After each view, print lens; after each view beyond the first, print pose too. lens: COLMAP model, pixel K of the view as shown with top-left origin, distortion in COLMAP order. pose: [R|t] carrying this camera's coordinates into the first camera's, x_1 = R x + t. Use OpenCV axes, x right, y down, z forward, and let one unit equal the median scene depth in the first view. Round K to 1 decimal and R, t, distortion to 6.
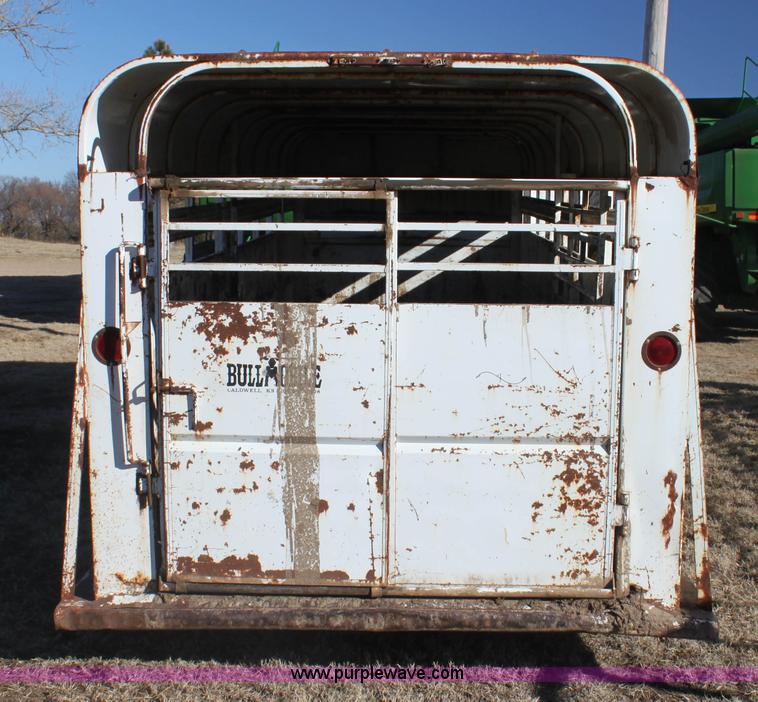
lens RADIAL K [[1266.5, 0, 388.5], [0, 1266.5, 371.1], [0, 0, 1]] dist [-0.180409, 0.000000]
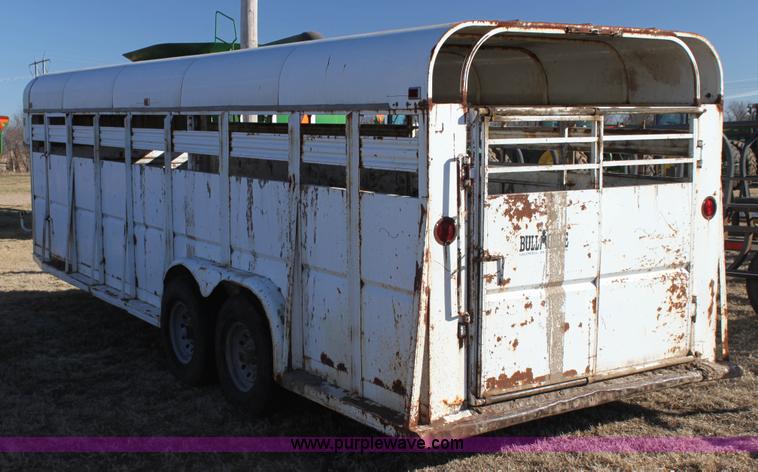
lens RADIAL K [[1073.6, 0, 376.2], [0, 1073.6, 233.5], [0, 0, 1]] dist [-0.110240, 0.000000]
pose [[0.820231, -0.079467, 0.566486, -0.945040], [0.099566, 0.995020, -0.004581, -0.019343], [-0.563301, 0.060160, 0.824058, 0.081420]]
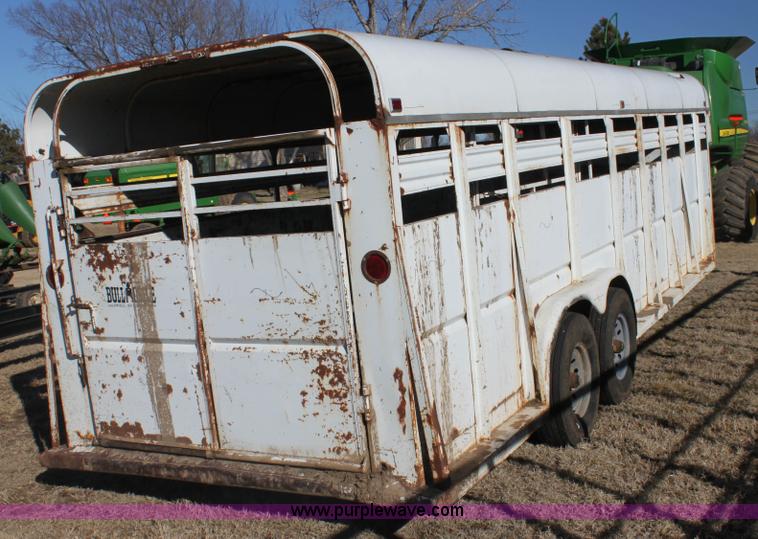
lens RADIAL K [[974.7, 0, 380.4], [0, 974.7, 270.6], [0, 0, 1]] dist [-0.171263, 0.000000]
pose [[0.882017, -0.033551, -0.470021, 0.646945], [0.031025, 0.999432, -0.013121, -0.000481], [0.470194, -0.003009, 0.882558, 0.187293]]
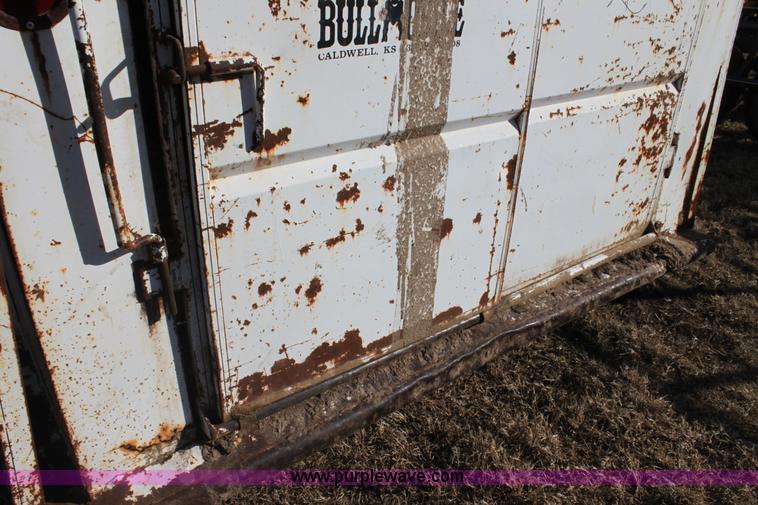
lens RADIAL K [[626.0, 0, 381.0], [0, 626.0, 258.8], [0, 0, 1]] dist [-0.153600, 0.115416]
pose [[0.783603, -0.285896, 0.551570, -0.258631], [0.072716, 0.923927, 0.375595, -0.000338], [-0.616991, -0.254210, 0.744781, 0.782718]]
